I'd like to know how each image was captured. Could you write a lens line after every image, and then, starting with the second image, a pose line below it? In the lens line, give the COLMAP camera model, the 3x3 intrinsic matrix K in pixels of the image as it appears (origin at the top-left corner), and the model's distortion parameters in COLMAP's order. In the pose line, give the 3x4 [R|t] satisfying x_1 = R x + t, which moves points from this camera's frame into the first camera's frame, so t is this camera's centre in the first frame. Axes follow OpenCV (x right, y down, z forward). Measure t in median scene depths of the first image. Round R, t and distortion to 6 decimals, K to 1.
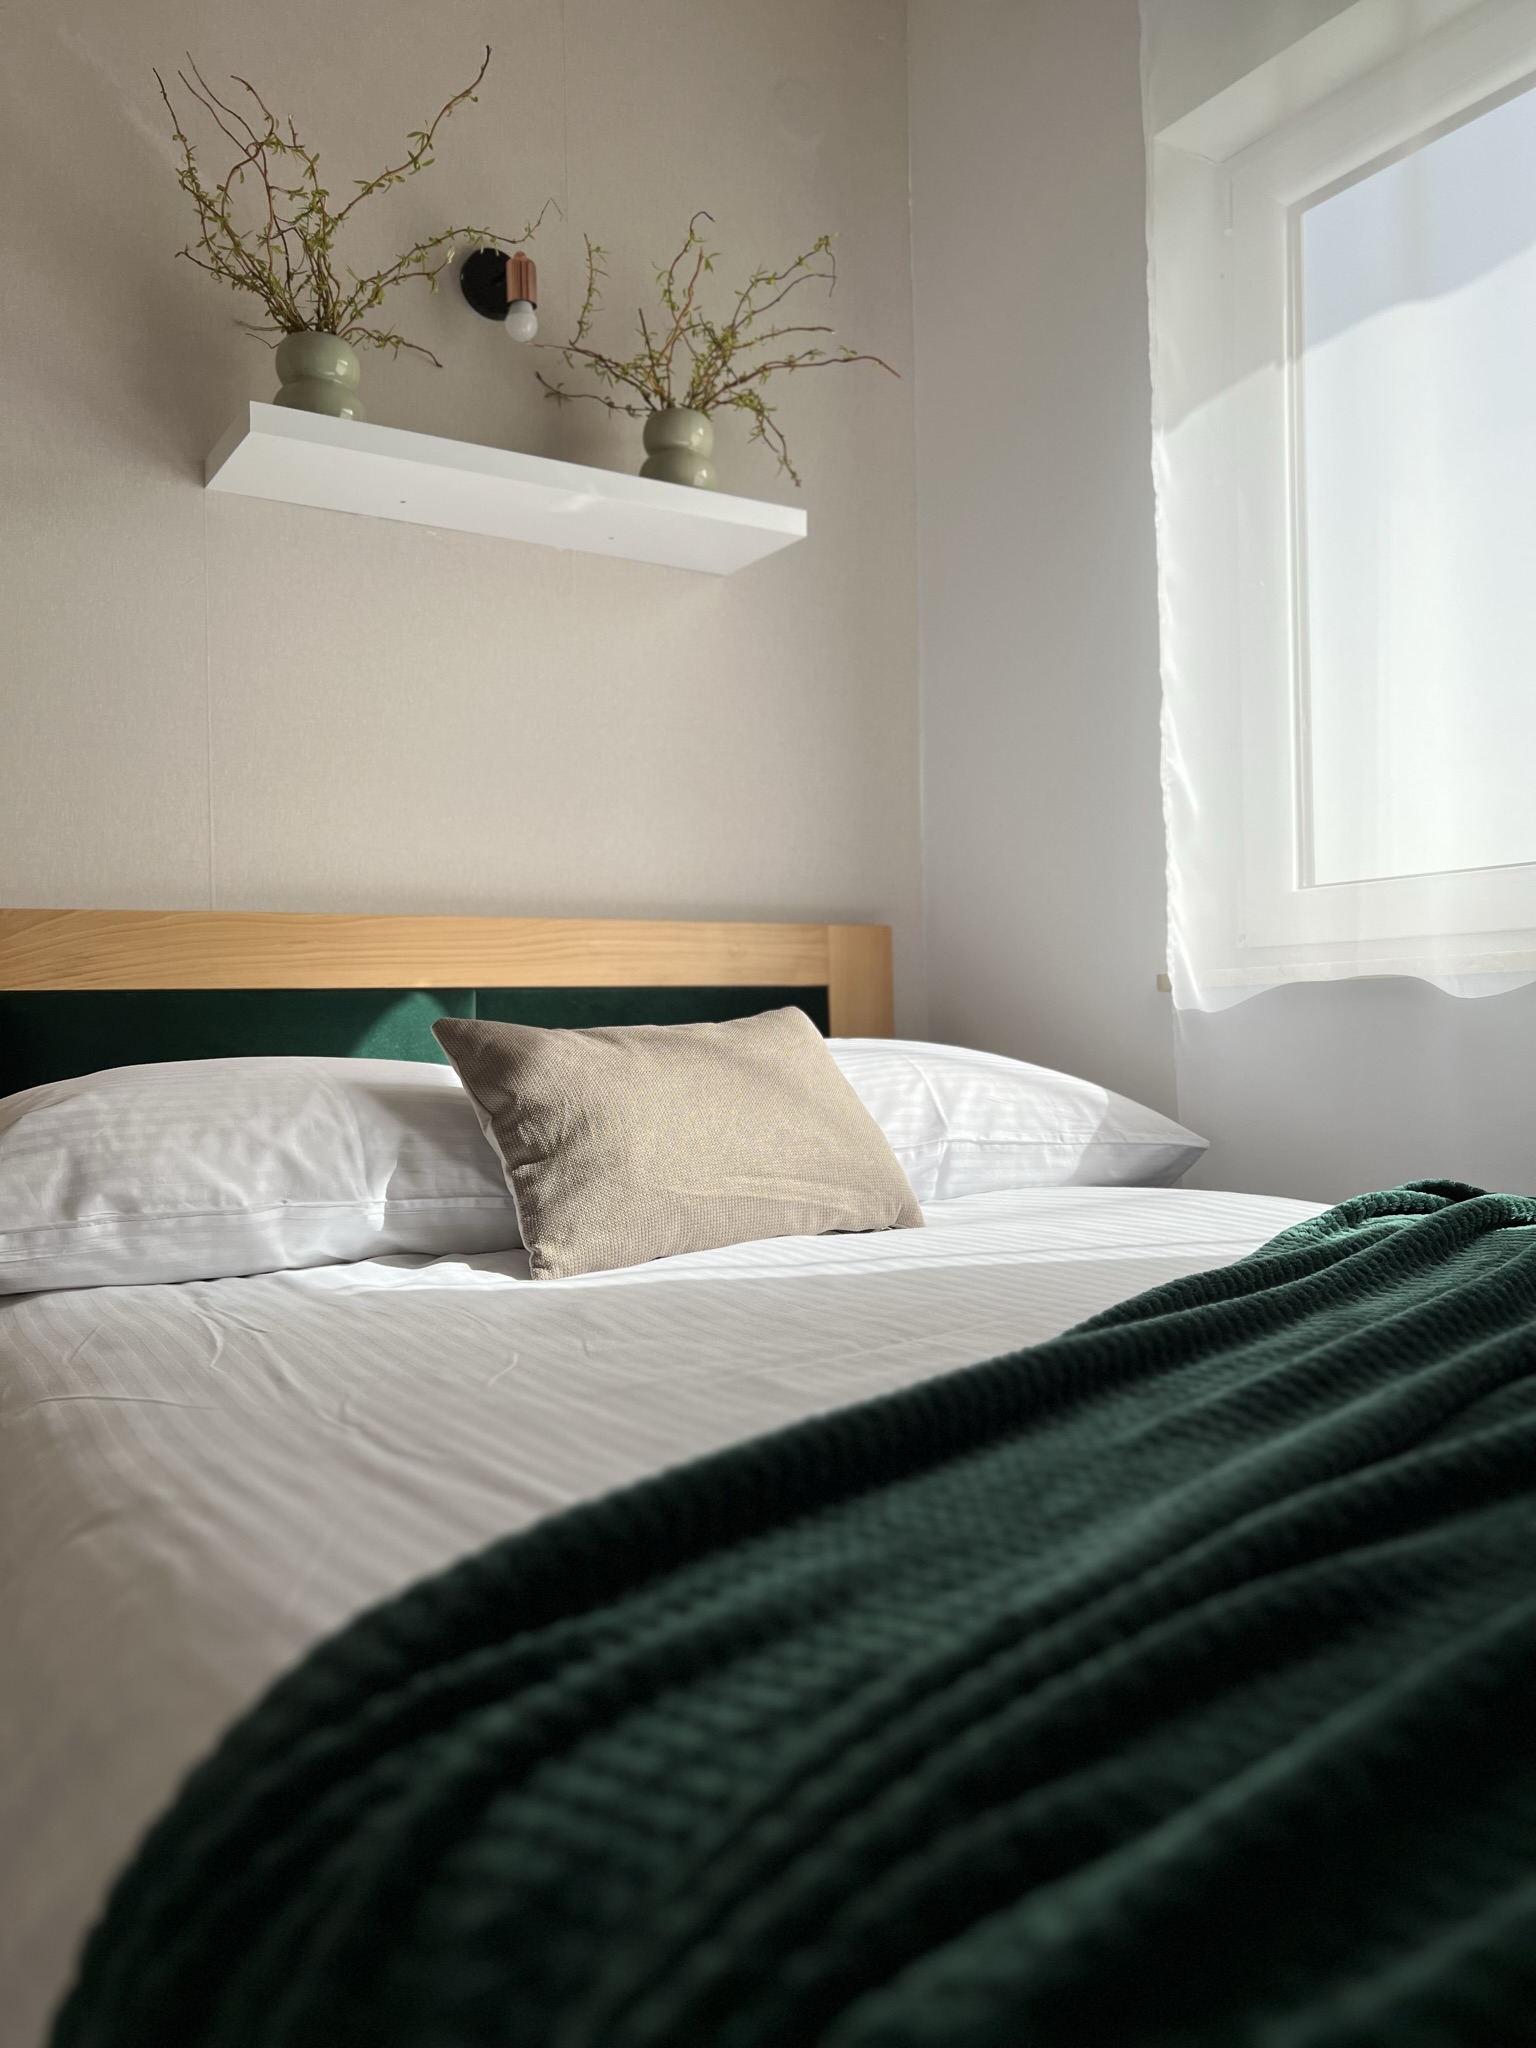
lens RADIAL K [[1551.9, 0, 768.2], [0, 1551.9, 1033.4], [0, 0, 1]] dist [0.044403, -0.077130]
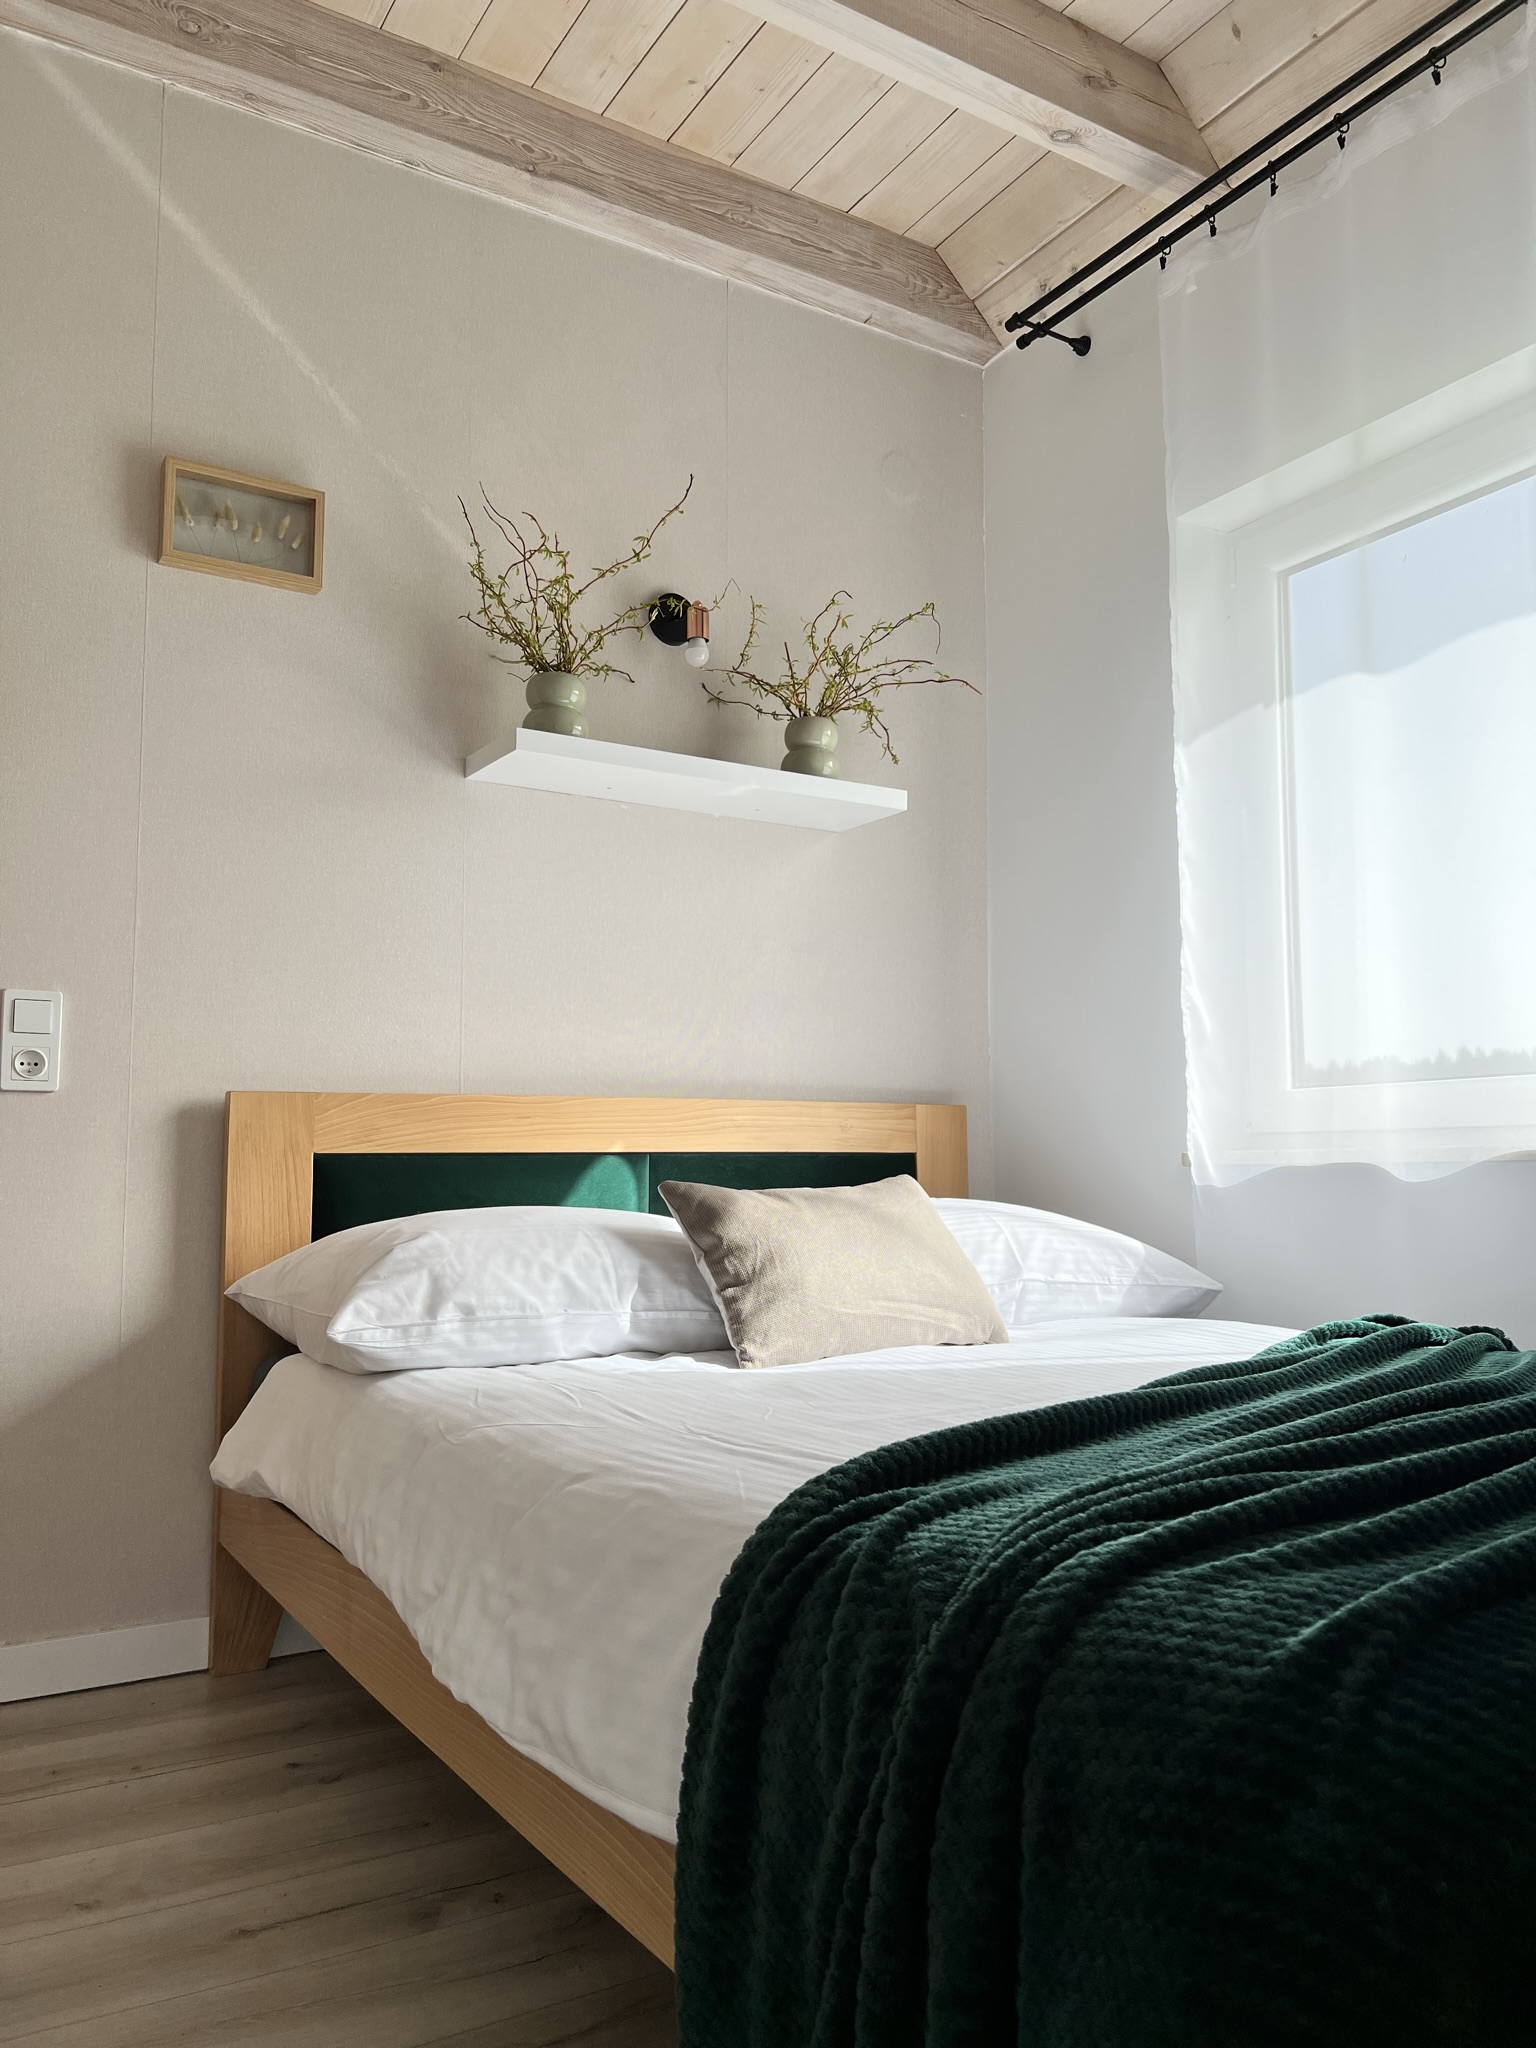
lens RADIAL K [[1551.9, 0, 769.5], [0, 1551.9, 1031.7], [0, 0, 1]] dist [0.044403, -0.077130]
pose [[0.999733, 0.017665, -0.014879, -0.081236], [-0.018990, 0.995366, -0.094267, -0.011766], [0.013145, 0.094524, 0.995436, -0.331191]]
